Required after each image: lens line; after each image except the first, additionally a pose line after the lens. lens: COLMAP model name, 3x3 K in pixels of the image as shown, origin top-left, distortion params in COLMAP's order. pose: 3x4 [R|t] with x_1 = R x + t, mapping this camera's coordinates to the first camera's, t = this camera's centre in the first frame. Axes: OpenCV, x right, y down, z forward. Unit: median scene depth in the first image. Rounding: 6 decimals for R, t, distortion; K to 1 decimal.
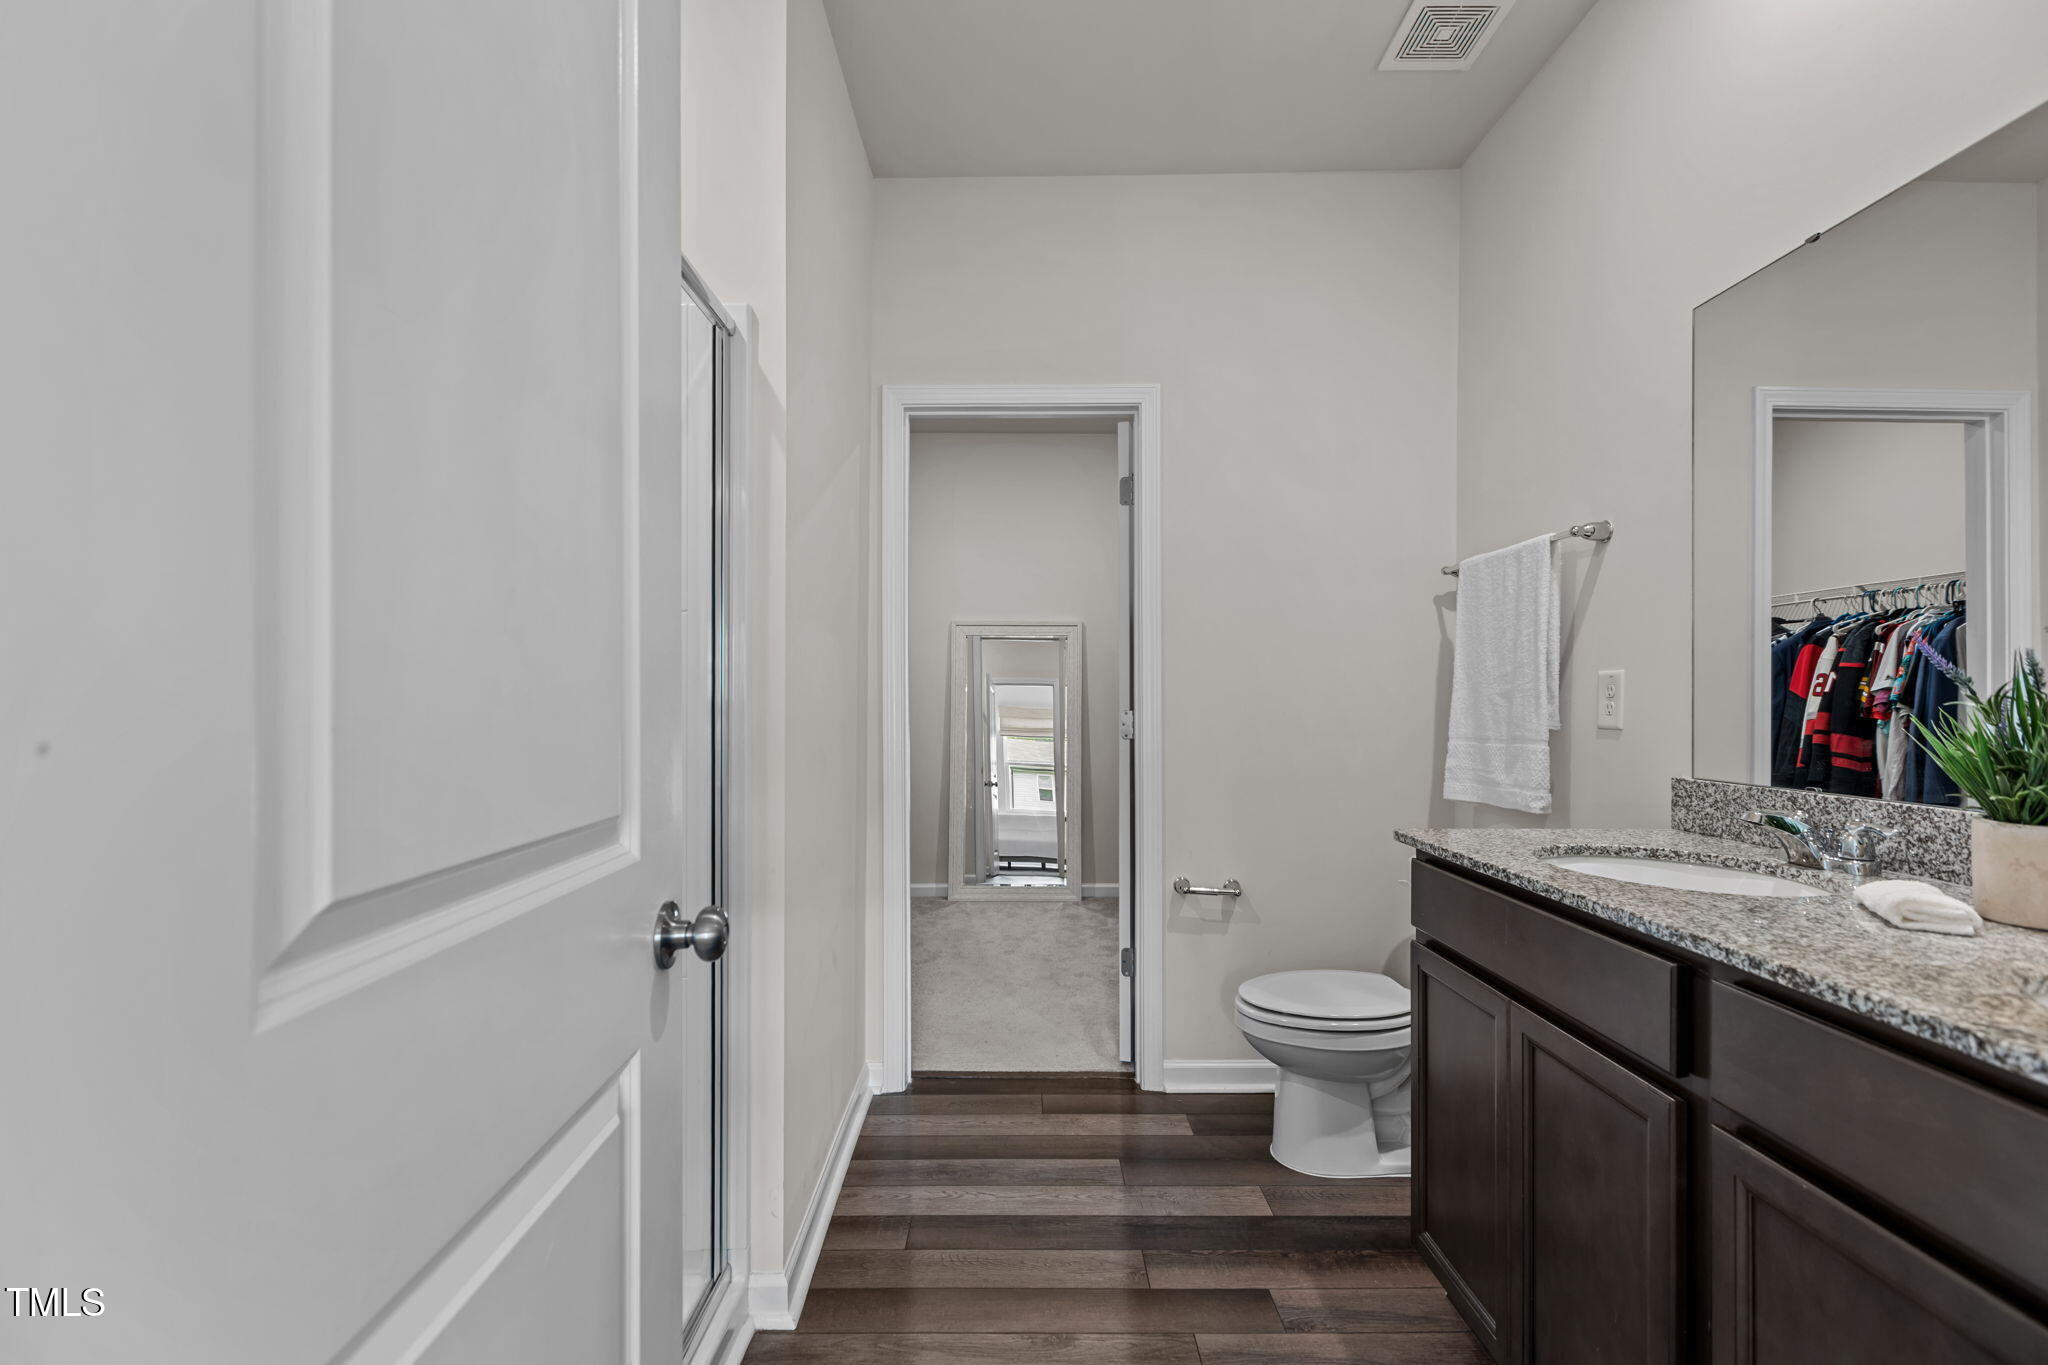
lens RADIAL K [[910.7, 0, 1022.3], [0, 910.7, 695.0], [0, 0, 1]] dist [-0.001004, 0.000657]
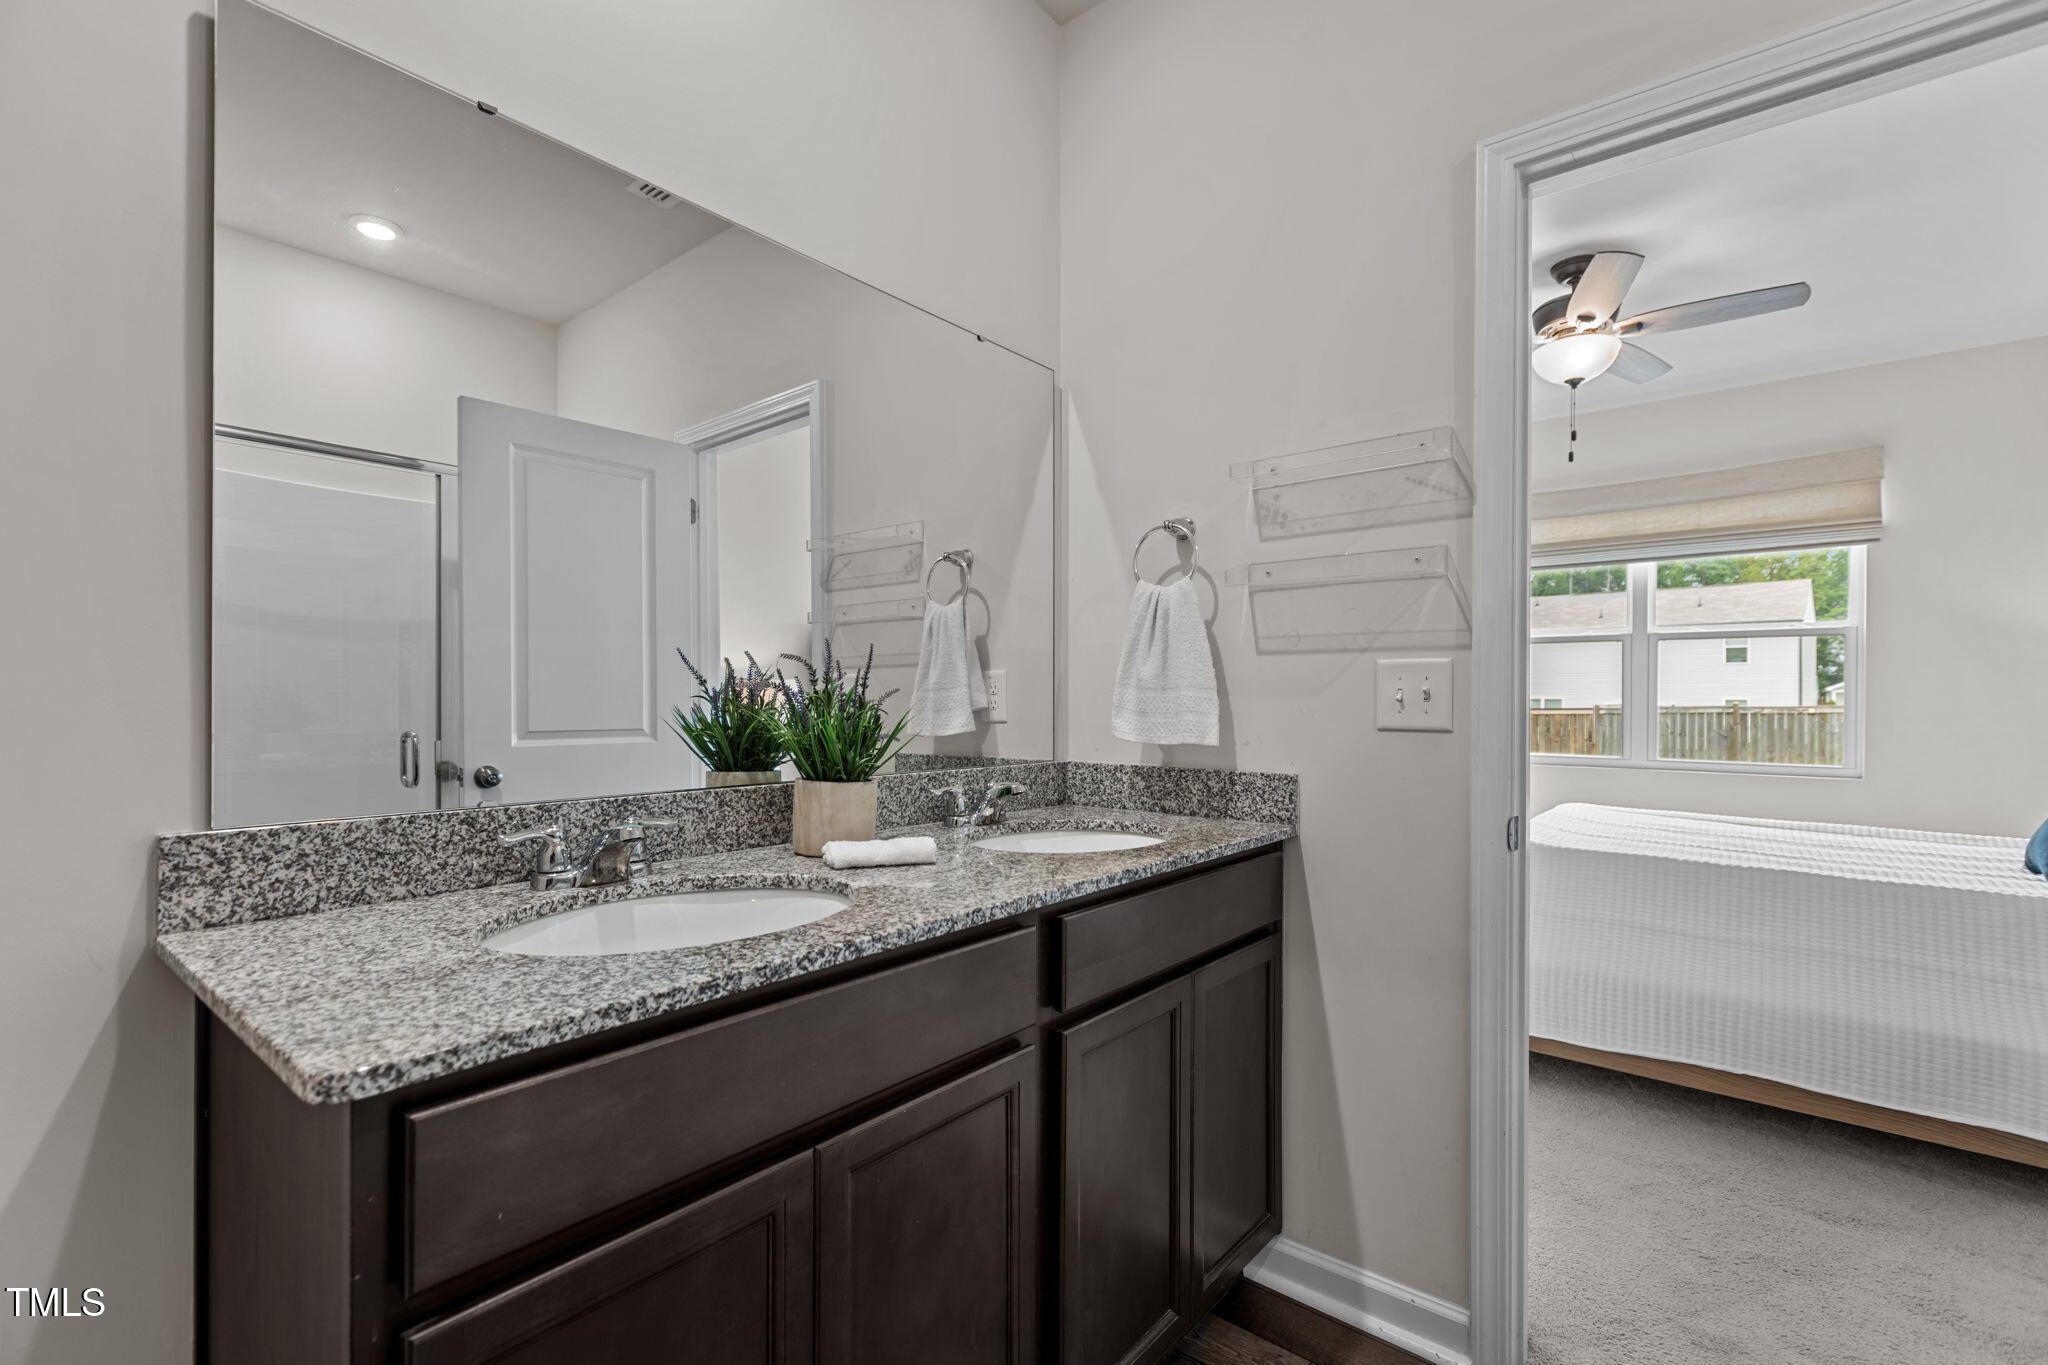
lens RADIAL K [[910.7, 0, 1018.7], [0, 910.7, 701.2], [0, 0, 1]] dist [-0.001004, 0.000657]
pose [[-0.761893, -0.005296, 0.647682, 0.001615], [-0.006189, 0.999980, 0.000896, 0.013382], [-0.647674, -0.003326, -0.761910, 1.593211]]
